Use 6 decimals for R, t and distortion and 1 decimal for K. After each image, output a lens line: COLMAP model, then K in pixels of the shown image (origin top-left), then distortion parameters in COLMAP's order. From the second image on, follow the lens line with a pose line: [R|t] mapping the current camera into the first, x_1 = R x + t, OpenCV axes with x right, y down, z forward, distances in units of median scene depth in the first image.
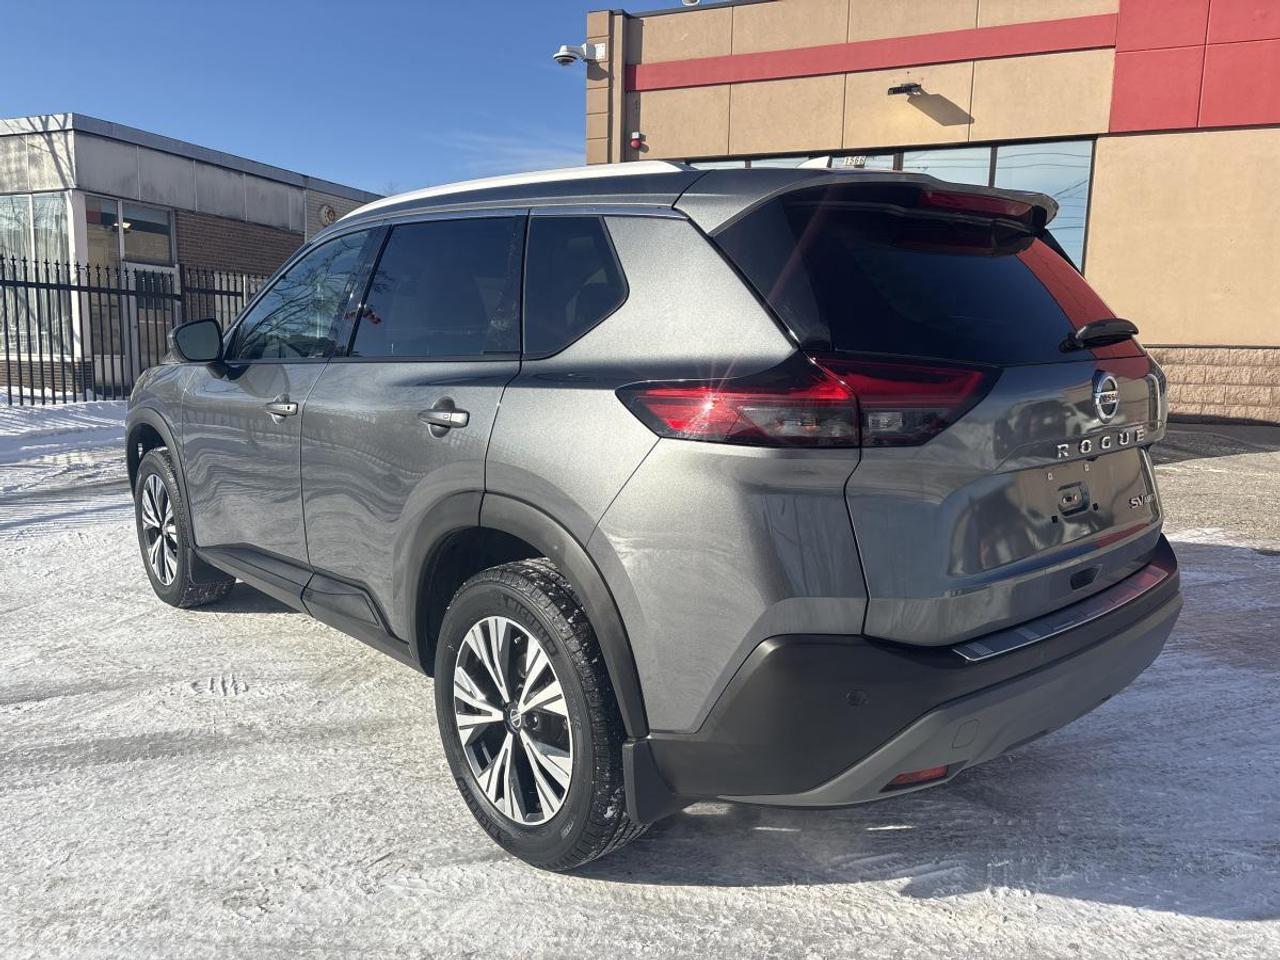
lens RADIAL K [[1008.6, 0, 605.2], [0, 1008.6, 476.7], [0, 0, 1]] dist [0.004657, -0.002493]
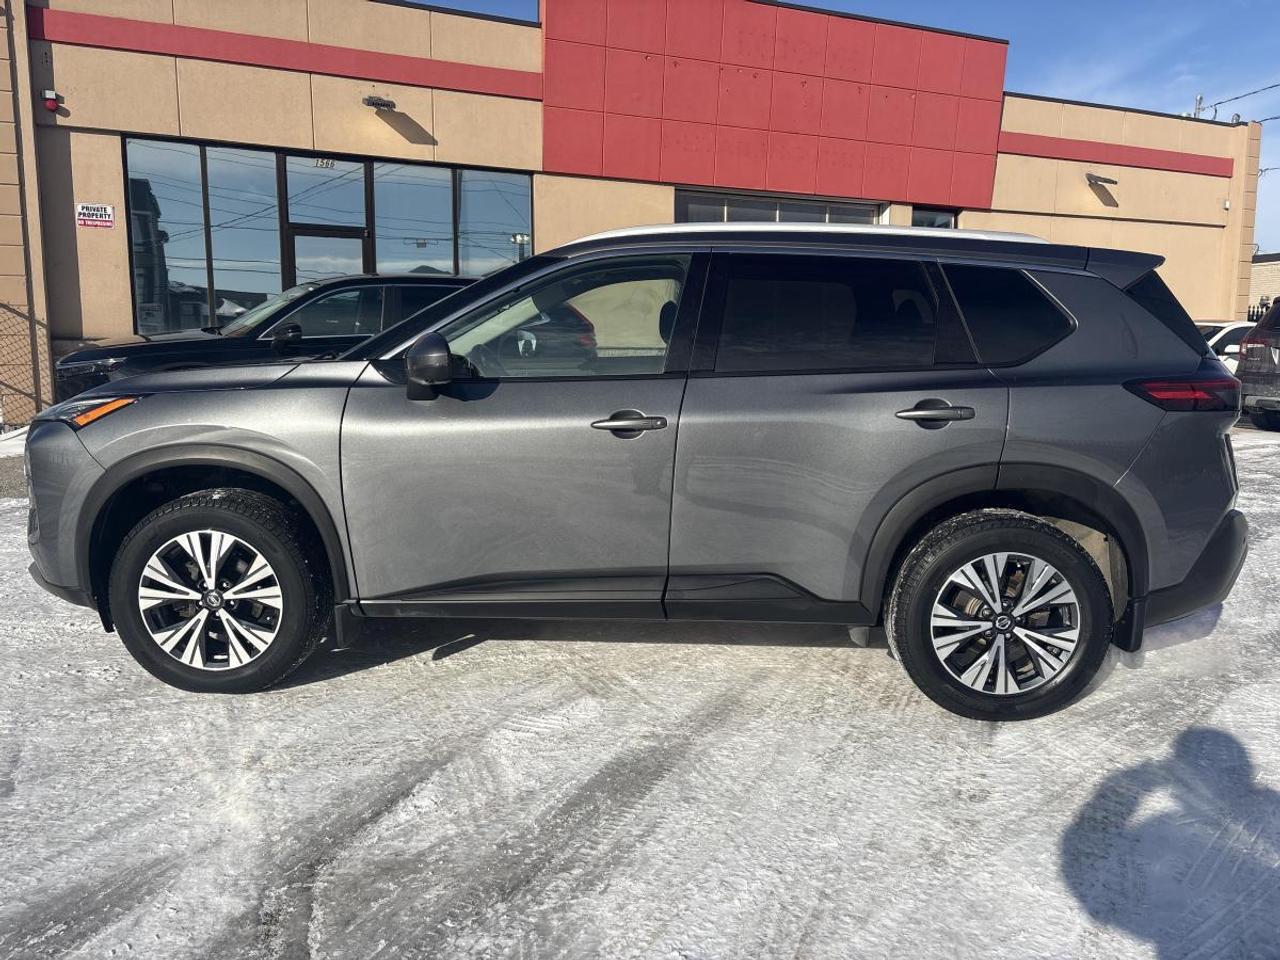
lens RADIAL K [[1042.6, 0, 640.0], [0, 1042.6, 480.0], [0, 0, 1]] dist [0.043012, -0.051715]
pose [[0.654129, -0.101572, 0.749532, -1.164438], [0.100752, 0.993813, 0.046747, -0.061955], [-0.749643, 0.044938, 0.660315, 0.309216]]
